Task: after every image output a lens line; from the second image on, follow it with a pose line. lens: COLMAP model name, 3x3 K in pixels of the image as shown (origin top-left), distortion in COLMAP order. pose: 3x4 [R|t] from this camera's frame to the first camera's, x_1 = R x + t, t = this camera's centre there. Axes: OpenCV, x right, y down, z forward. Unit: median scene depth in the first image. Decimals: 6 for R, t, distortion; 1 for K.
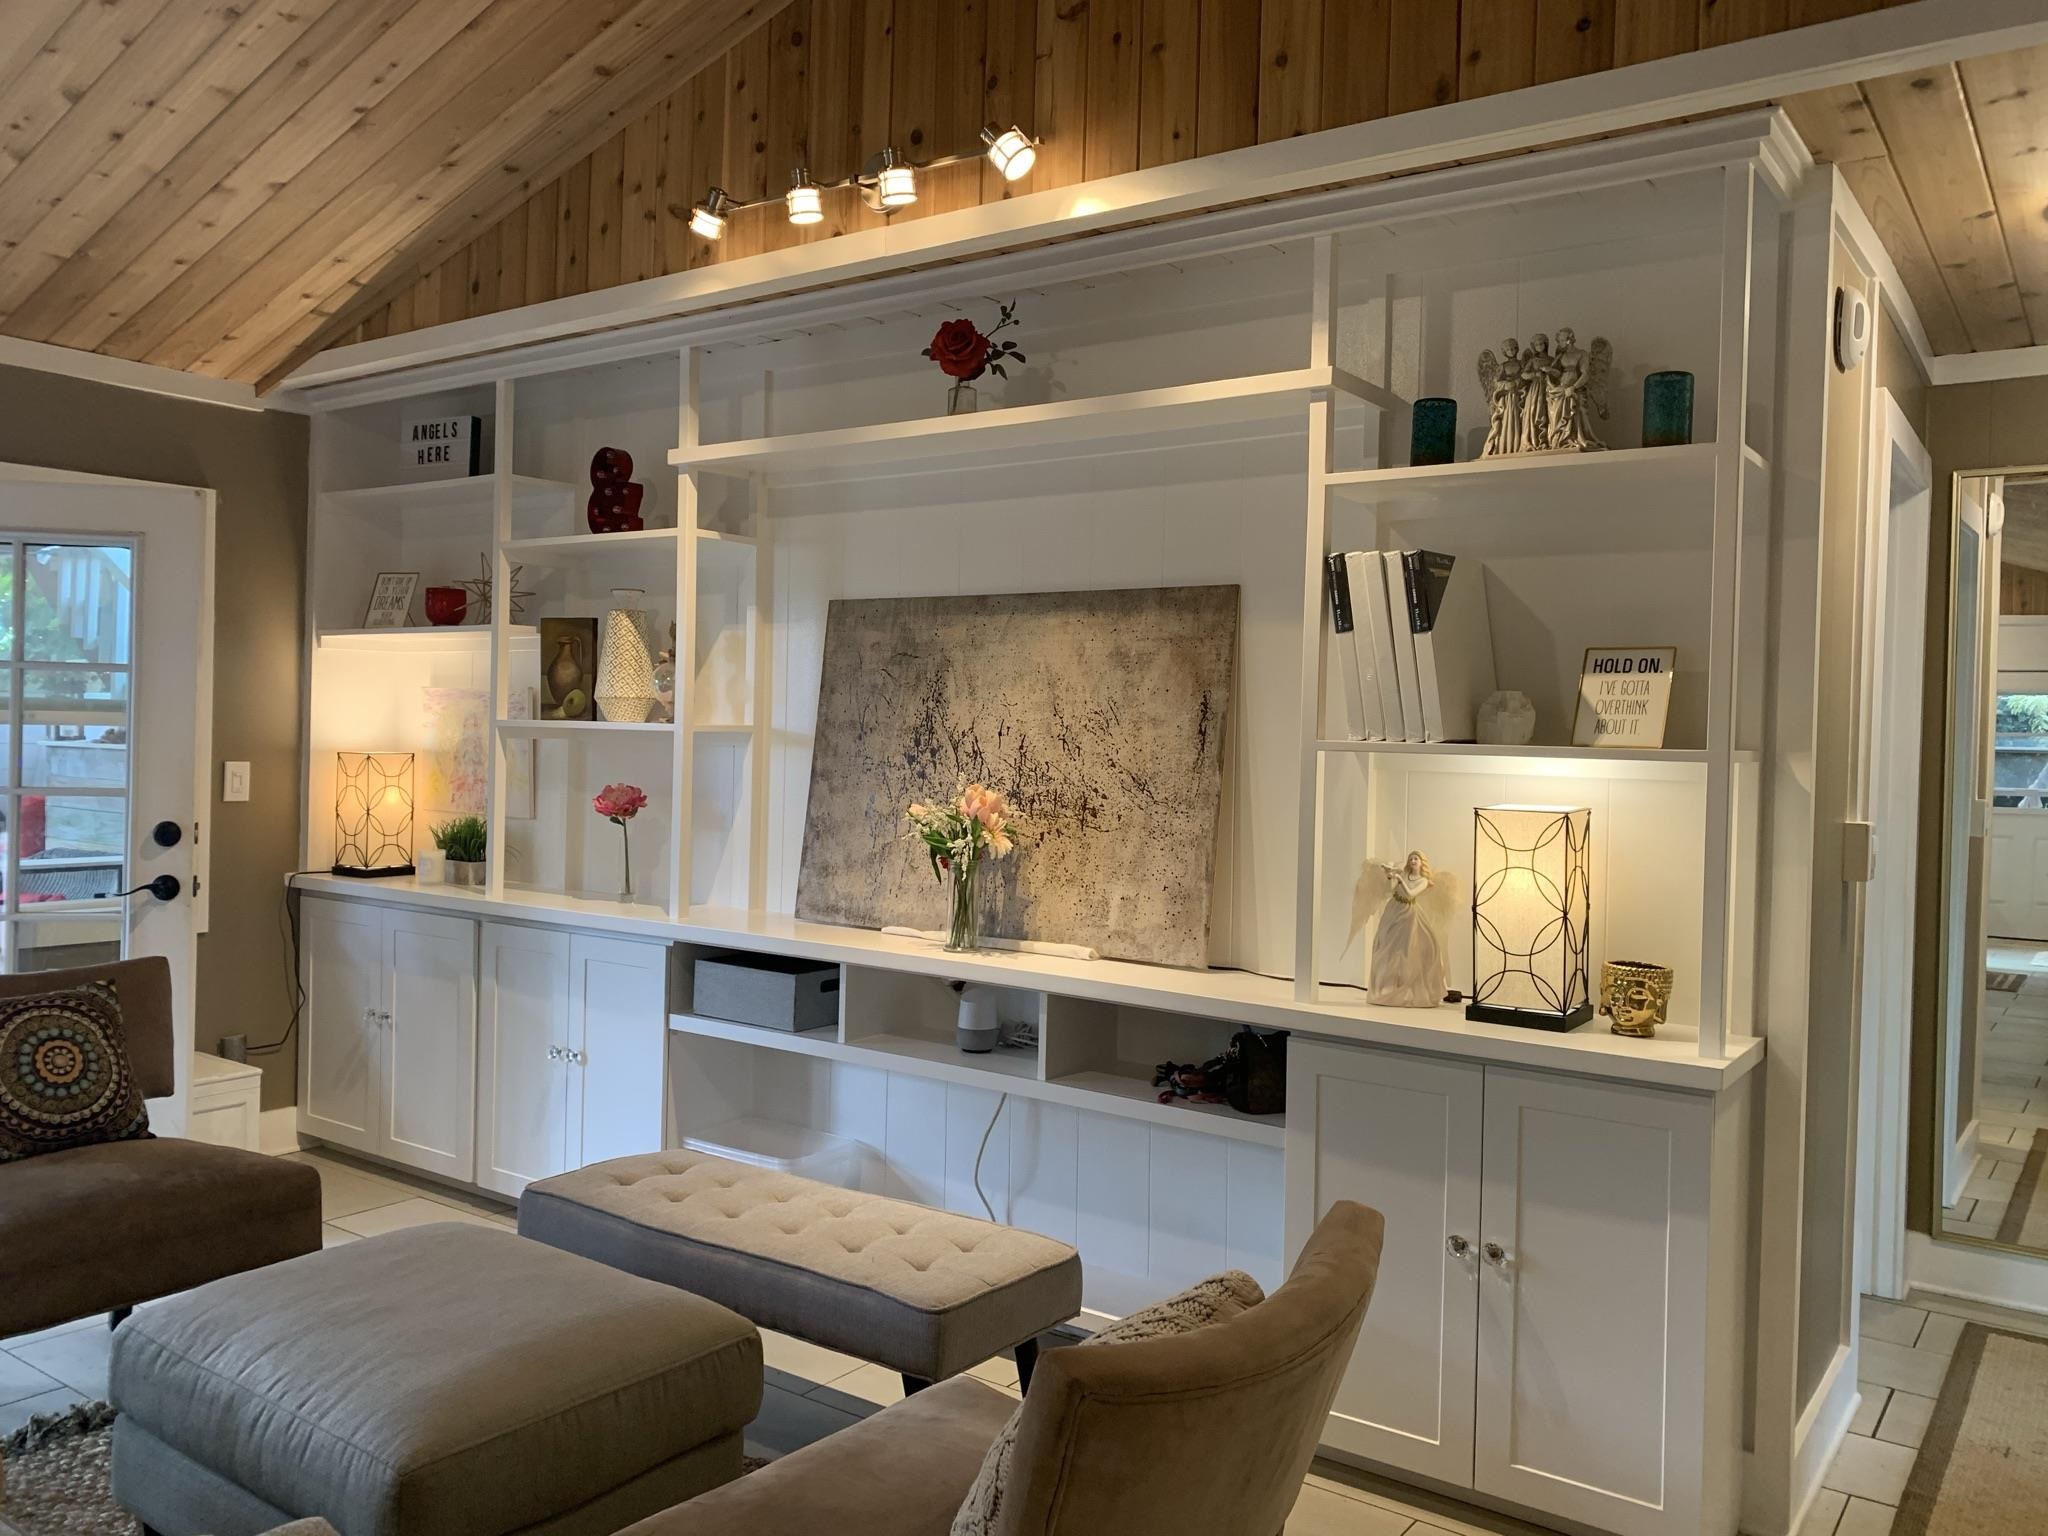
lens RADIAL K [[1570.0, 0, 1016.2], [0, 1570.0, 760.6], [0, 0, 1]] dist [0.030763, -0.010396]
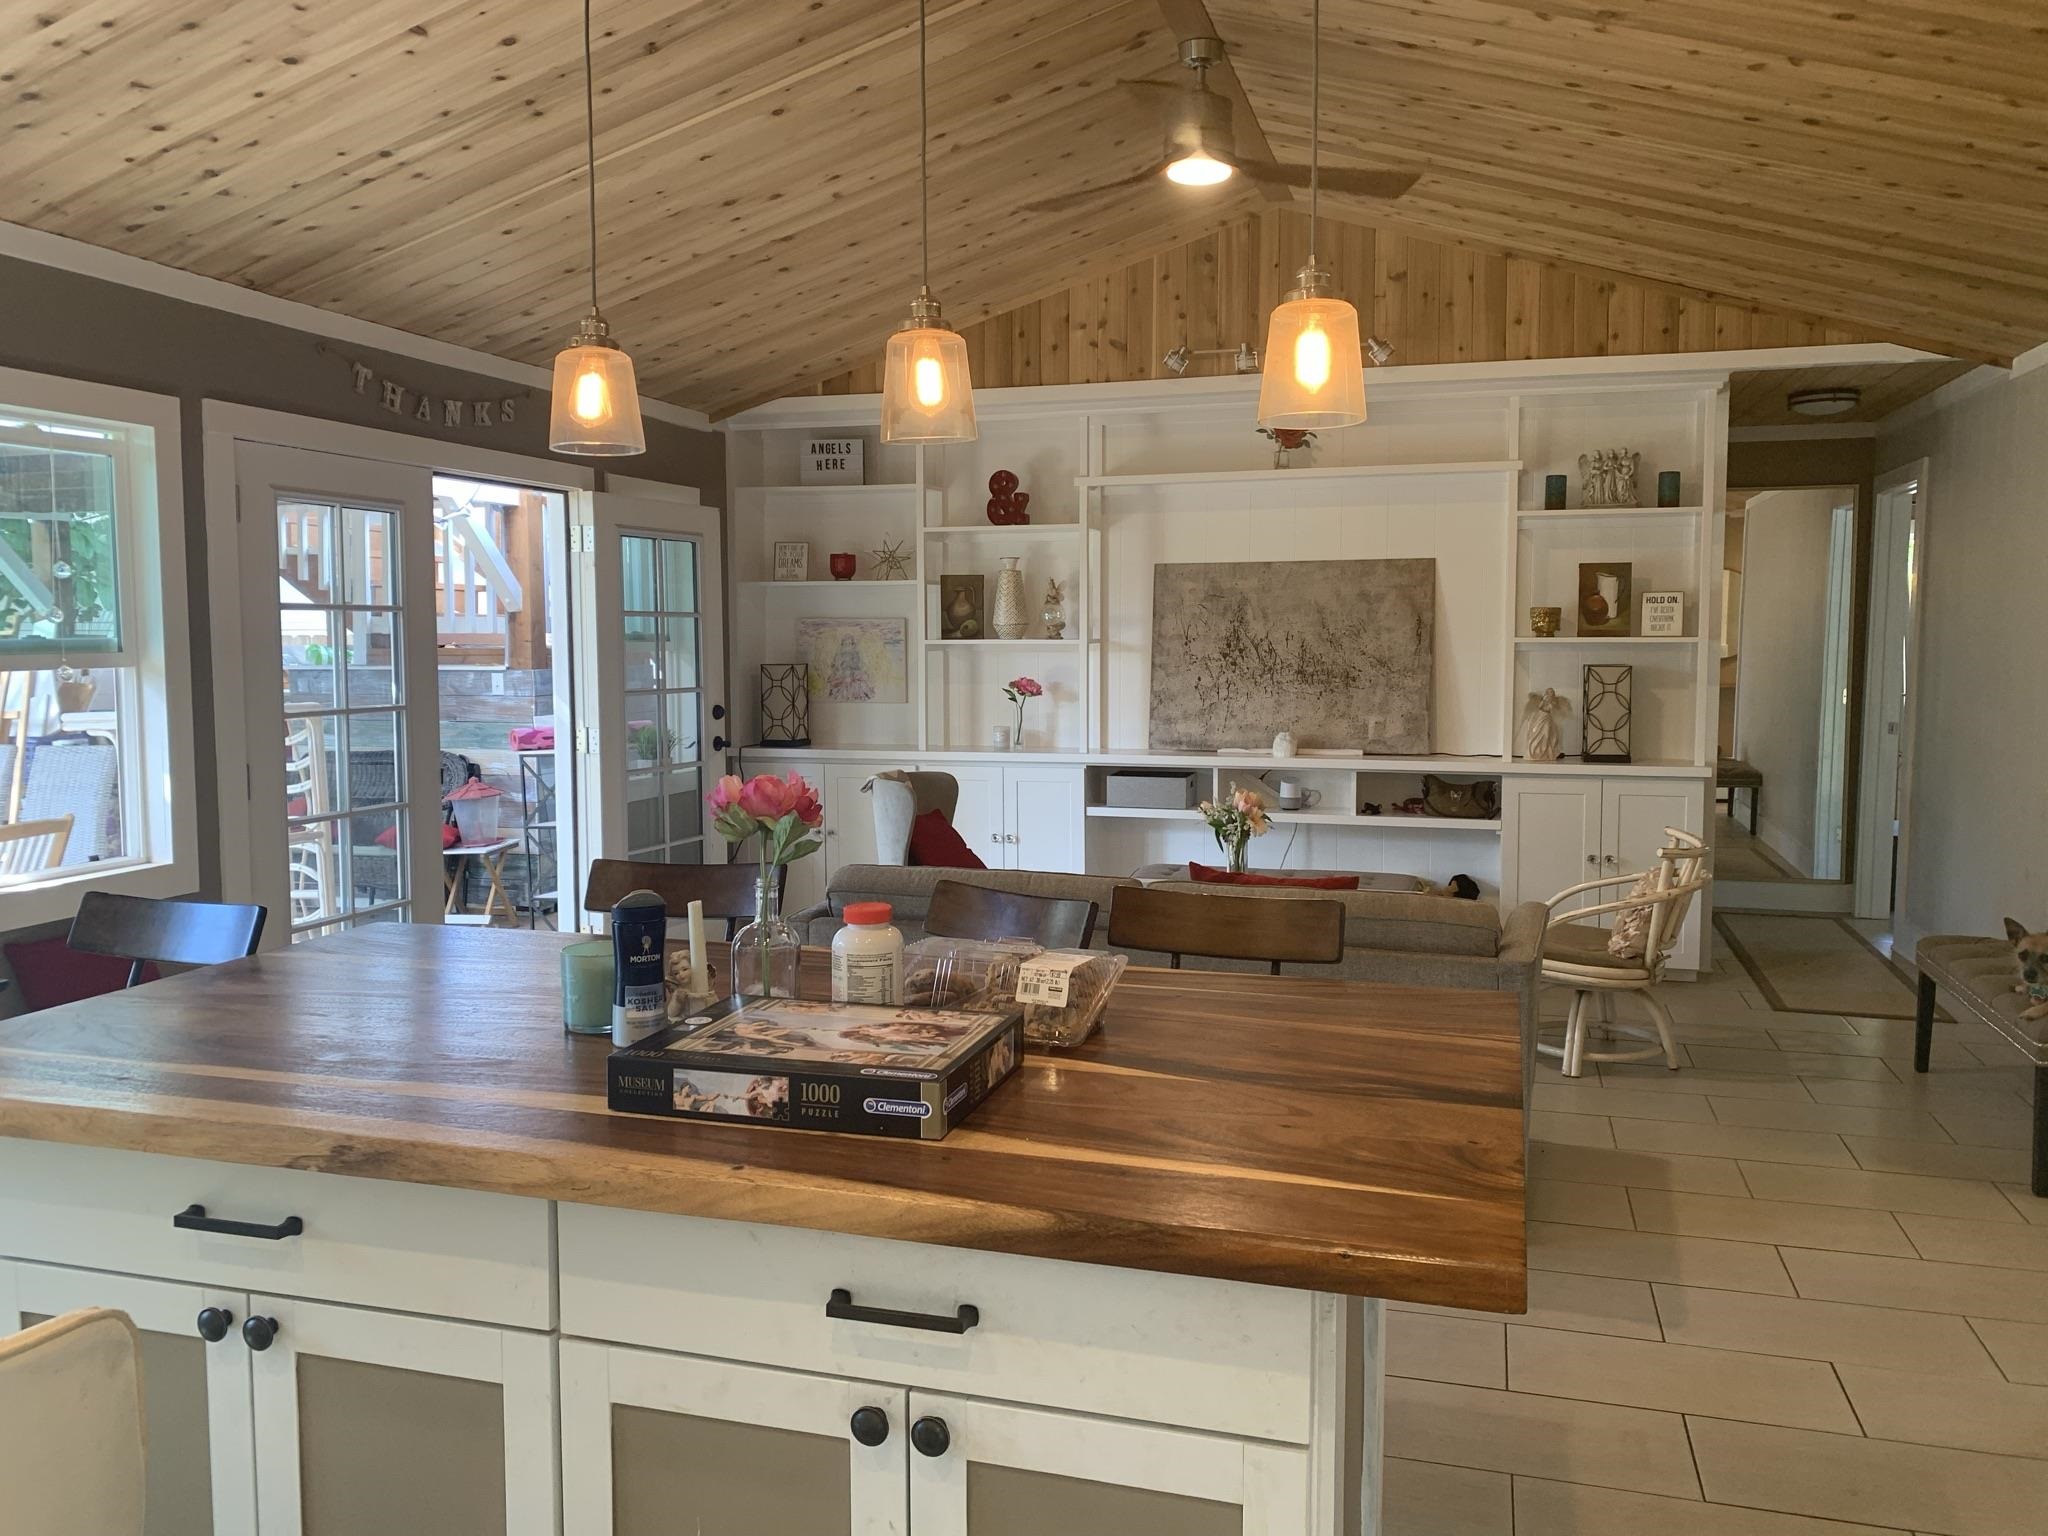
lens RADIAL K [[1570.0, 0, 1032.8], [0, 1570.0, 768.7], [0, 0, 1]] dist [0.030763, -0.010396]
pose [[0.940854, -0.057862, 0.333835, -0.952798], [0.034532, 0.996555, 0.075404, -0.015650], [-0.337047, -0.059416, 0.939611, -0.659335]]
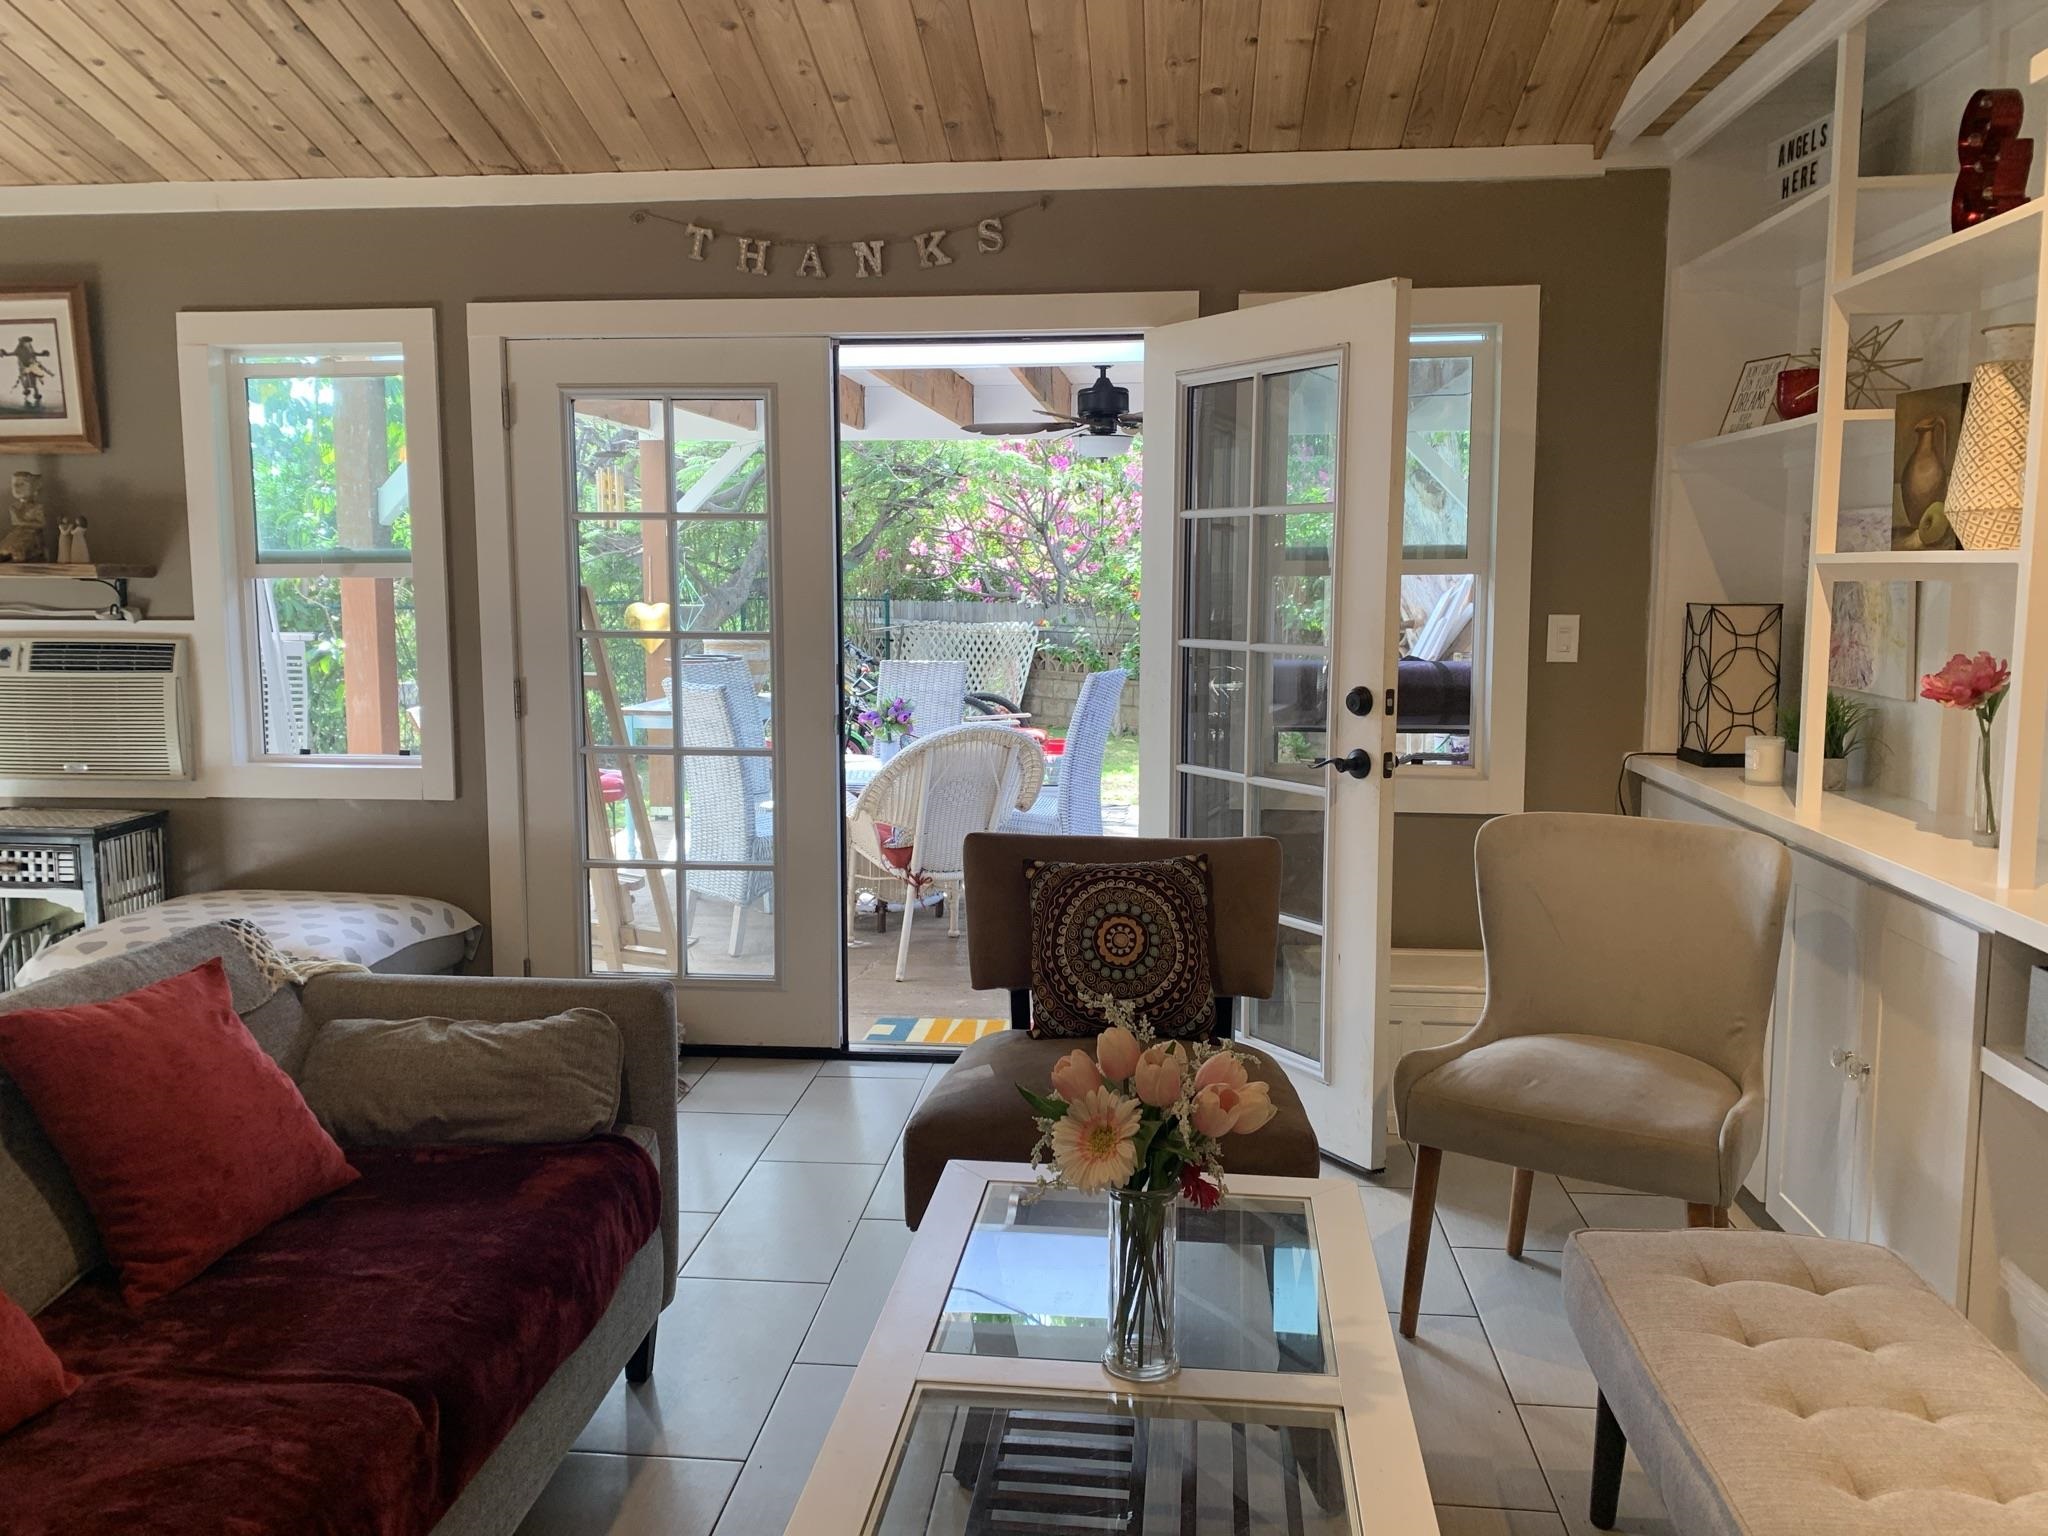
lens RADIAL K [[1570.0, 0, 1027.6], [0, 1570.0, 780.0], [0, 0, 1]] dist [0.030763, -0.010396]
pose [[0.505947, 0.090838, -0.857768, 0.124907], [-0.003904, 0.994670, 0.103033, 0.003484], [0.862556, -0.048780, 0.503605, 0.443321]]
